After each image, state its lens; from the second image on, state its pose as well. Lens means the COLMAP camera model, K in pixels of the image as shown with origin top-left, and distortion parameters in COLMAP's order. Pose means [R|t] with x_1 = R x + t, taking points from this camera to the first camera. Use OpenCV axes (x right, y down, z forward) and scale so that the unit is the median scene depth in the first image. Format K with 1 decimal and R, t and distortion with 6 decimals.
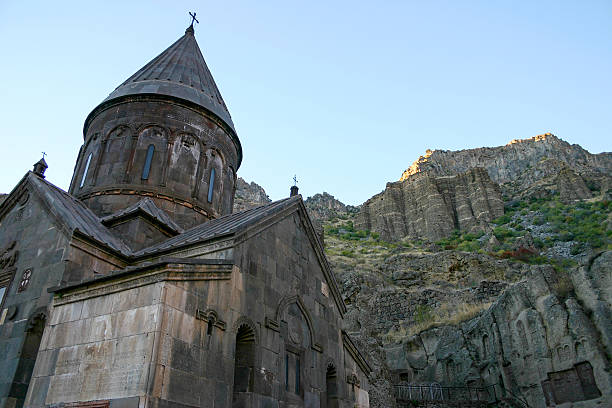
lens RADIAL K [[489.7, 0, 298.4], [0, 489.7, 202.3], [0, 0, 1]] dist [-0.154815, 0.144983]
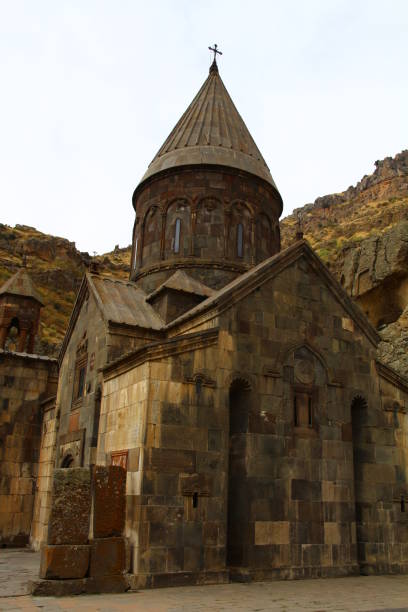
lens RADIAL K [[544.7, 0, 215.5], [0, 544.7, 324.0], [0, 0, 1]] dist [-0.064962, 0.141659]
pose [[0.860561, -0.140115, -0.489697, 0.441817], [0.250194, 0.953721, 0.166790, -0.096373], [0.443664, -0.266052, 0.855791, -0.115504]]
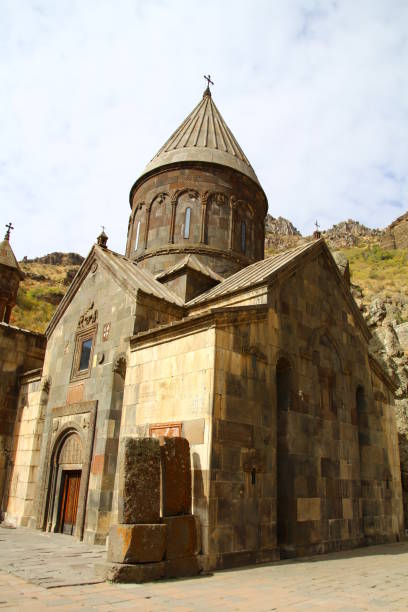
lens RADIAL K [[447.9, 0, 216.9], [0, 447.9, 317.7], [0, 0, 1]] dist [-0.134097, 0.071805]
pose [[0.966245, -0.066250, -0.248963, 0.011874], [0.109852, 0.980065, 0.165544, -0.036858], [0.233032, -0.187306, 0.954260, -0.064783]]
